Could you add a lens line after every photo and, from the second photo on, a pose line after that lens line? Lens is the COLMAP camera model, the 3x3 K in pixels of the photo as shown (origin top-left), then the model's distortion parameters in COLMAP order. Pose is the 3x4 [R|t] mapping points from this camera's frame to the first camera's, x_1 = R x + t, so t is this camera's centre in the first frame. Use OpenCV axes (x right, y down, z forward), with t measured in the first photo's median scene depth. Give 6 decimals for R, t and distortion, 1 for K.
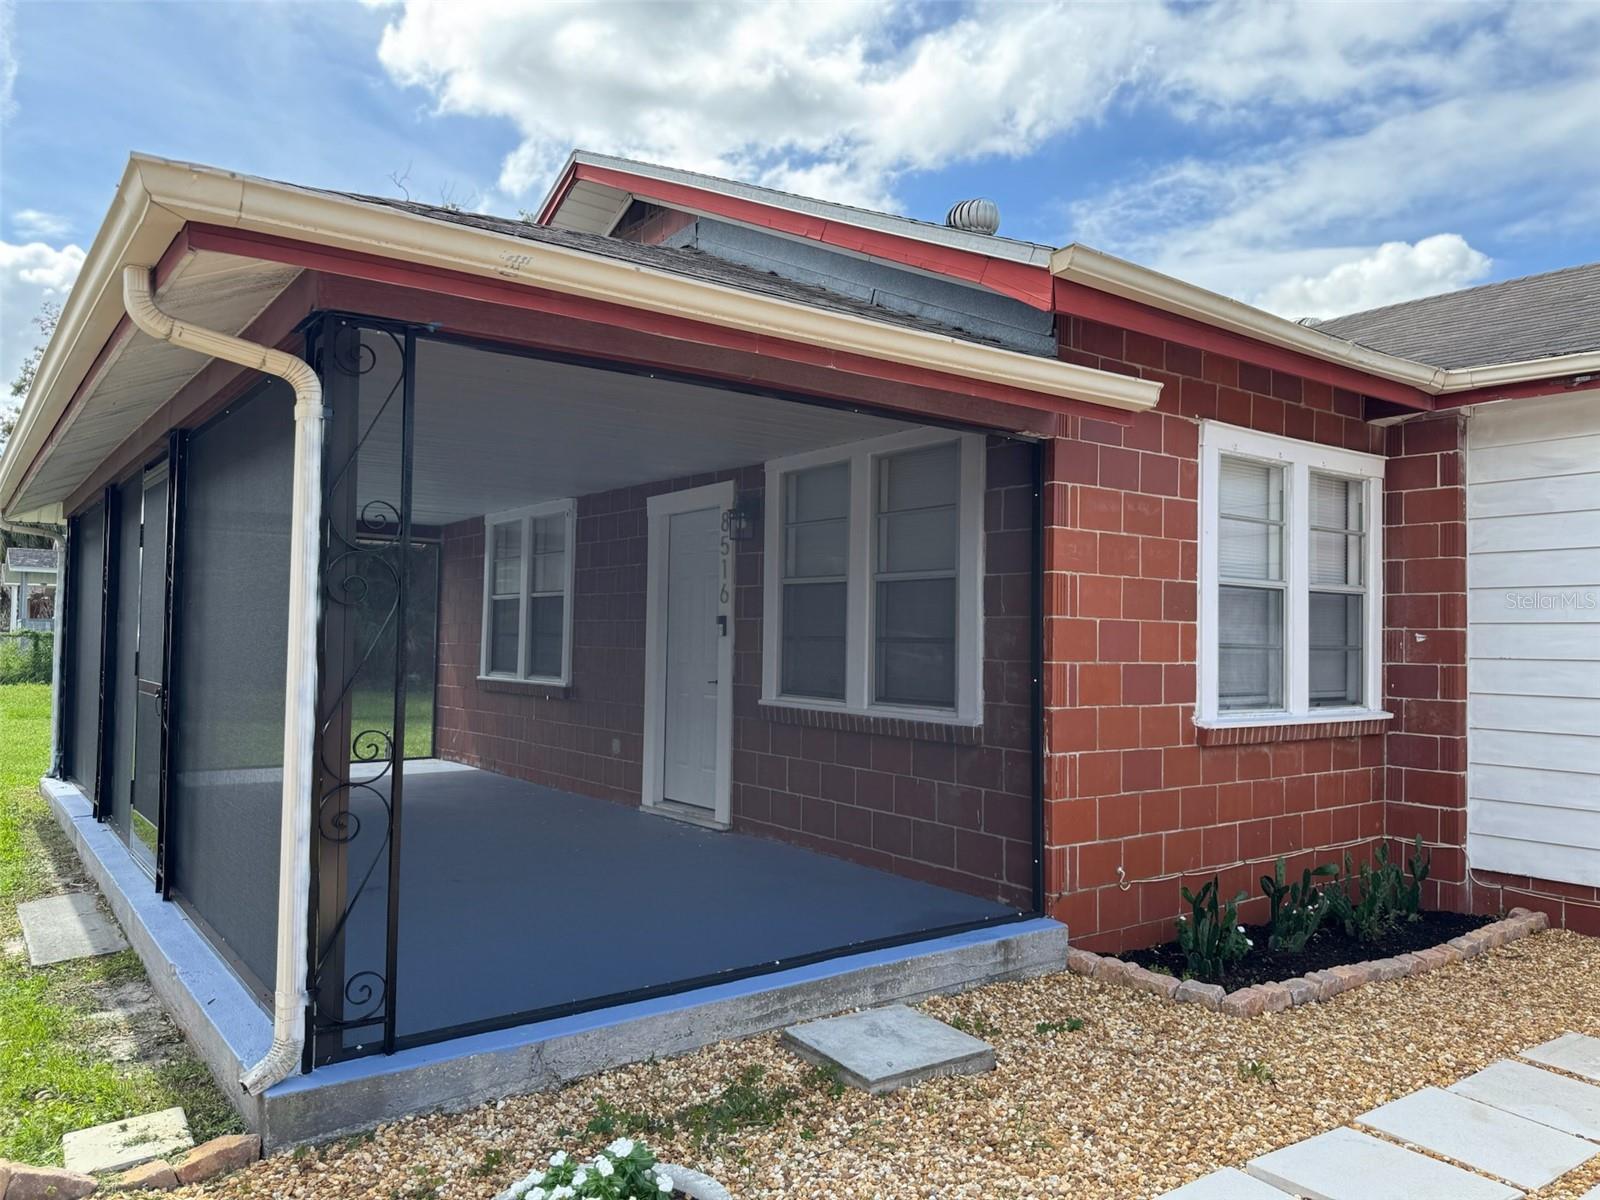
lens RADIAL K [[1117.2, 0, 808.0], [0, 1117.2, 585.5], [0, 0, 1]] dist [0.102351, -0.149255]
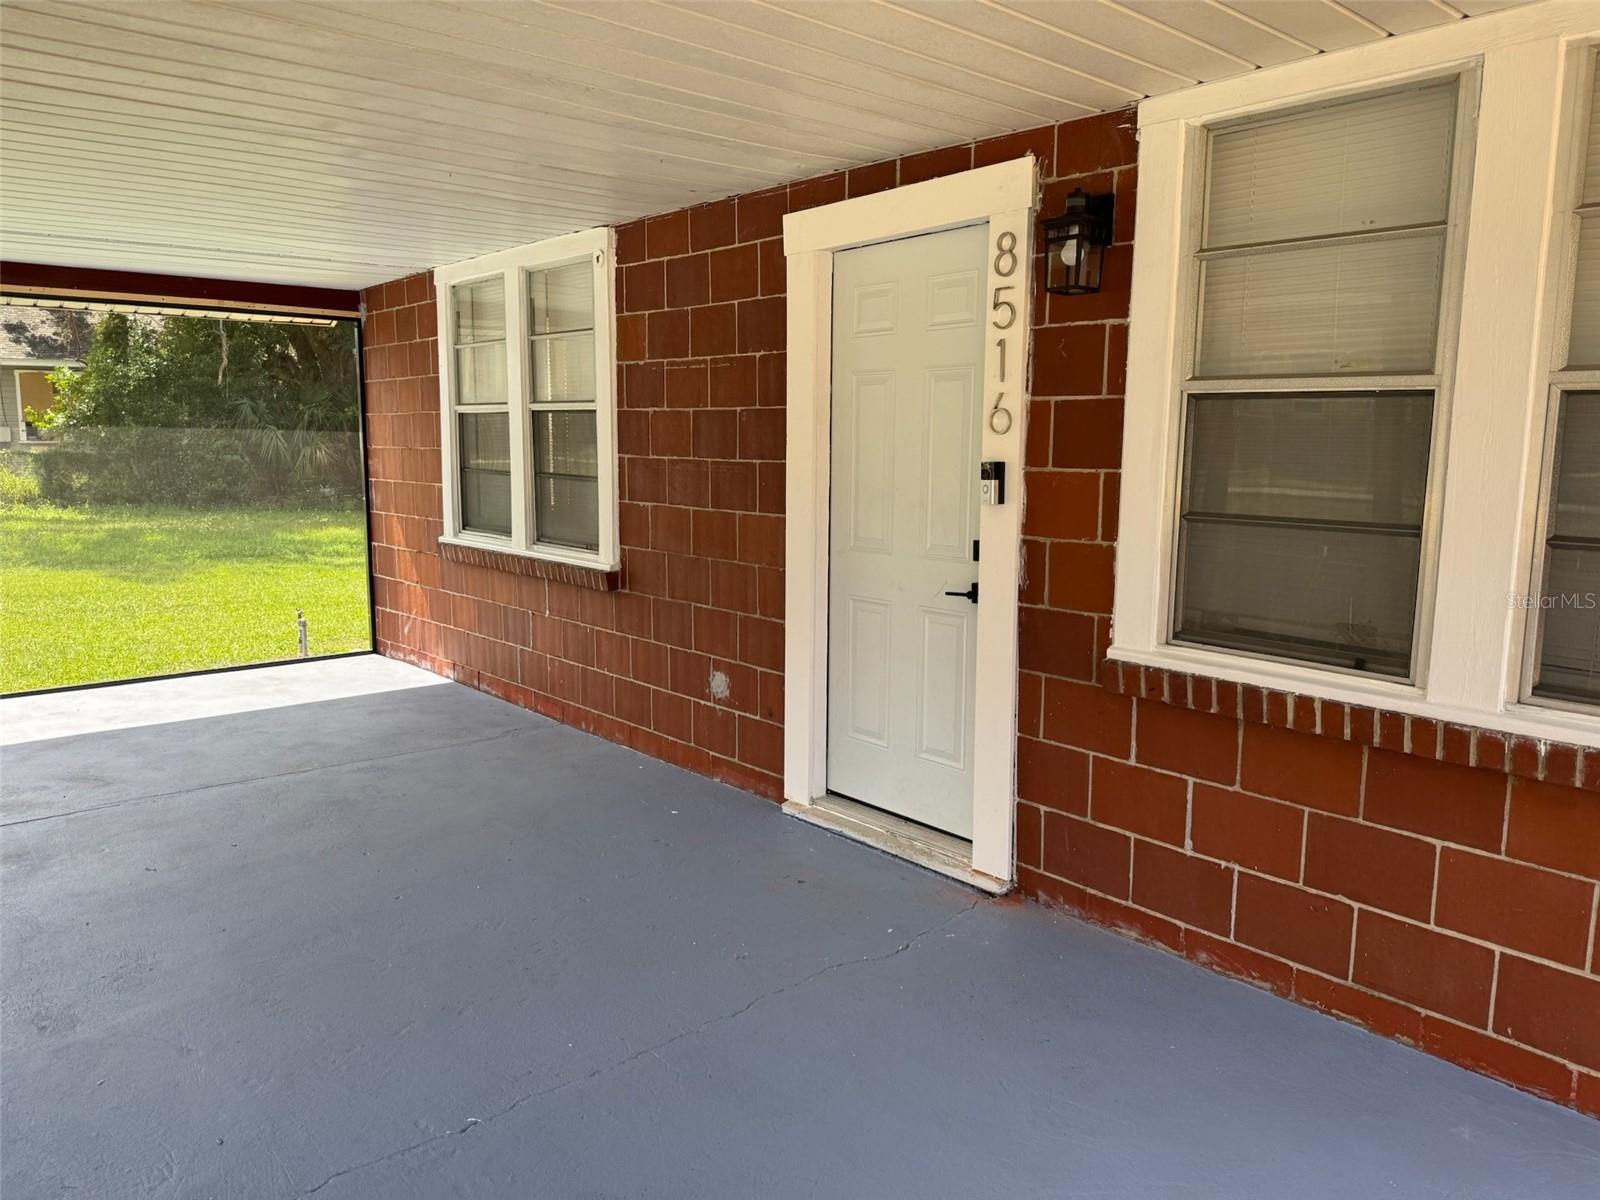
lens RADIAL K [[1117.2, 0, 808.0], [0, 1117.2, 585.5], [0, 0, 1]] dist [0.102351, -0.149255]
pose [[0.997796, -0.012747, 0.065118, -0.169322], [0.000888, 0.983852, 0.178982, -0.005723], [-0.066348, -0.178530, 0.981695, 0.475965]]
